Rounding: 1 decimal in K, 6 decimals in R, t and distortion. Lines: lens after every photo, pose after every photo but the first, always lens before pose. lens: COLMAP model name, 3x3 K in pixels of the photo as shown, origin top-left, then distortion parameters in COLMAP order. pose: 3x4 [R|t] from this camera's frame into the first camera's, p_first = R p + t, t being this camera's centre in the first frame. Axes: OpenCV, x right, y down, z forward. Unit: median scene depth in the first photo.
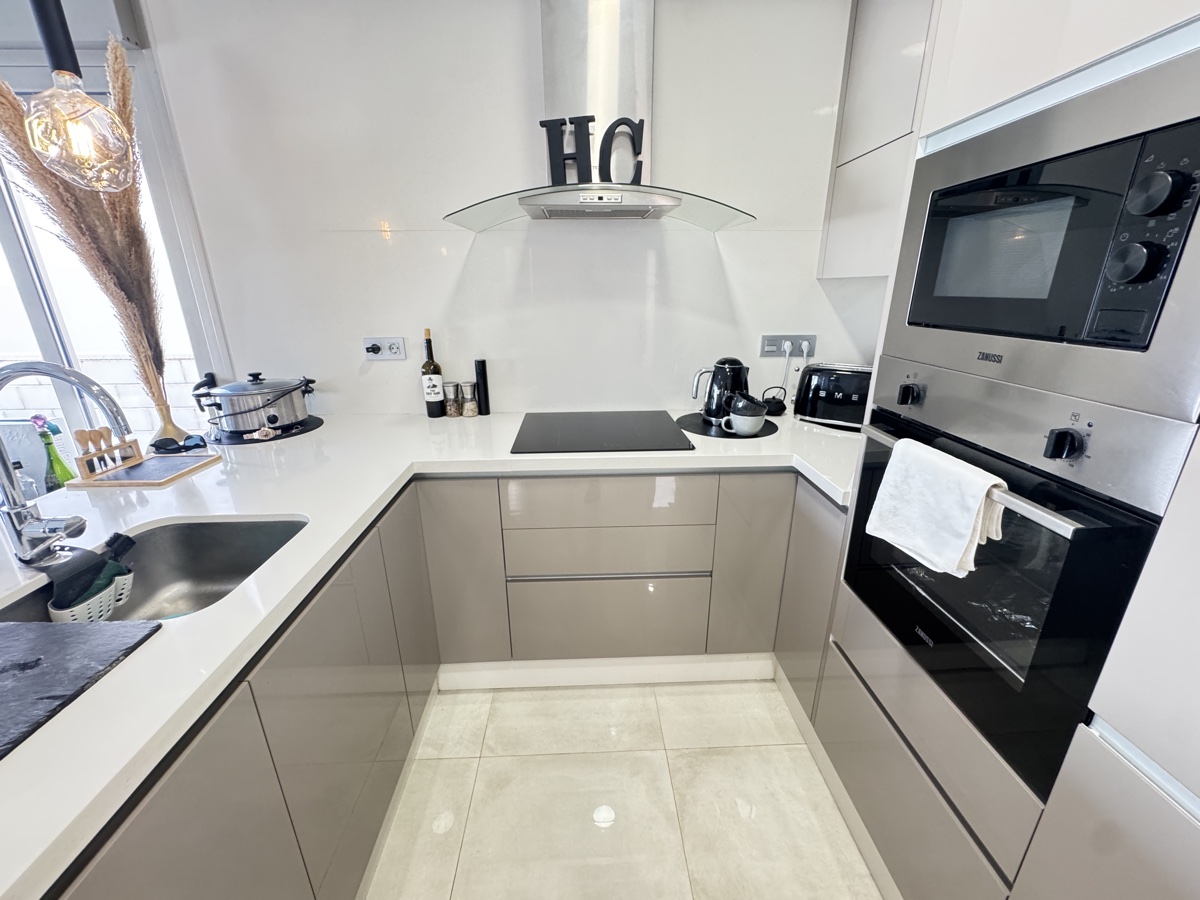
lens RADIAL K [[481.7, 0, 598.6], [0, 481.7, 450.5], [0, 0, 1]] dist [-0.003843, 0.000473]
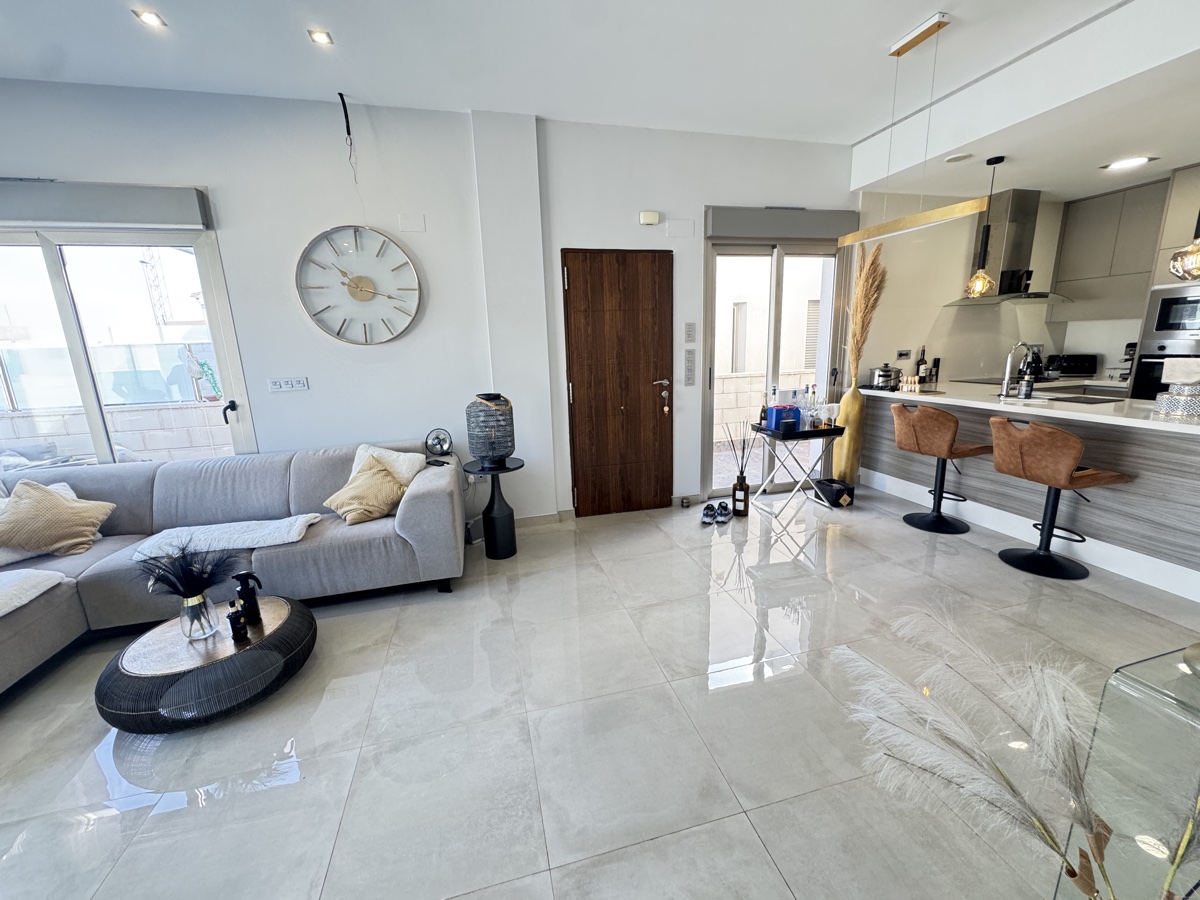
lens RADIAL K [[481.7, 0, 597.8], [0, 481.7, 448.8], [0, 0, 1]] dist [-0.003843, 0.000473]
pose [[0.975303, -0.073695, 0.208212, -2.470216], [0.095847, 0.990523, -0.098375, 0.336109], [-0.198989, 0.115902, 0.973124, -0.941326]]
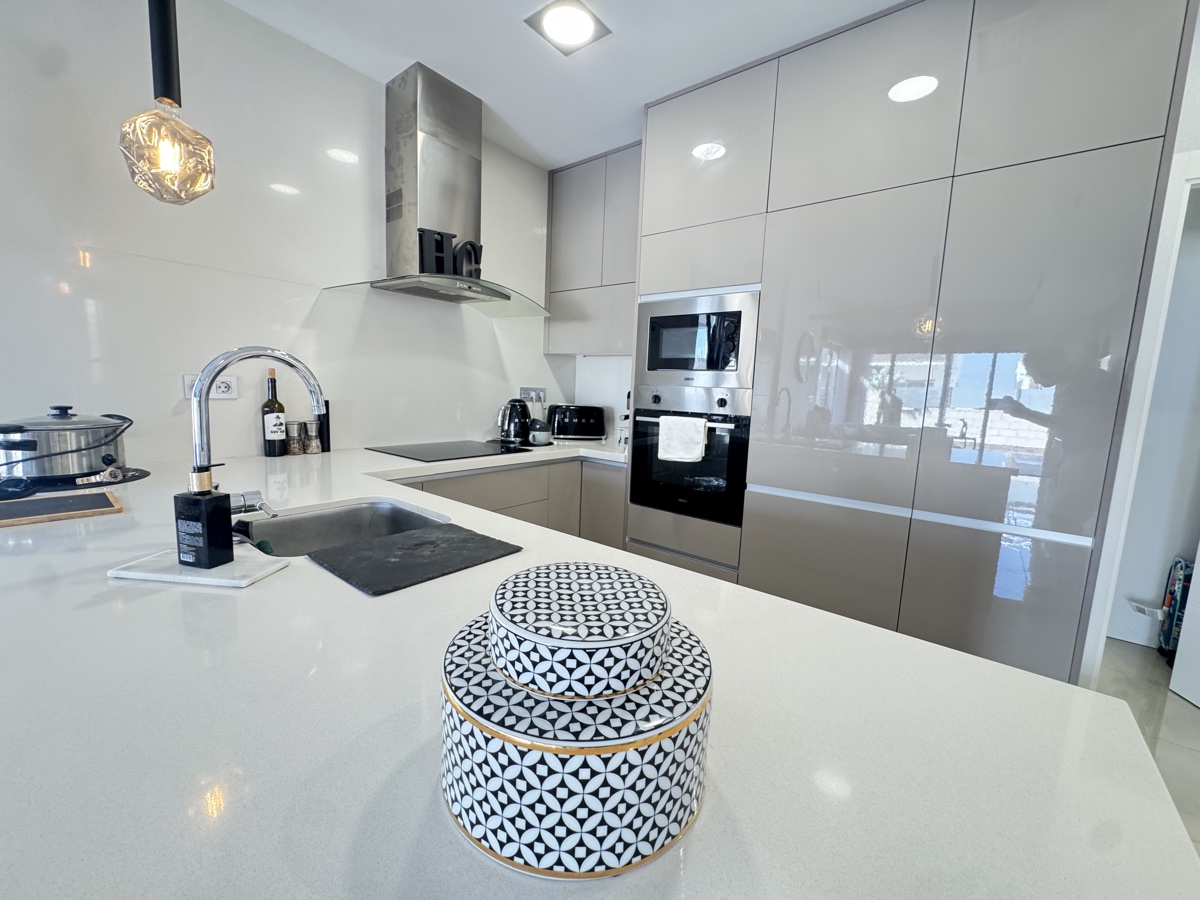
lens RADIAL K [[481.7, 0, 603.1], [0, 481.7, 450.0], [0, 0, 1]] dist [-0.003843, 0.000473]
pose [[0.651228, -0.065234, 0.756073, -0.679165], [0.199631, 0.975935, -0.087744, 0.144994], [-0.732154, 0.208076, 0.648579, -0.139800]]
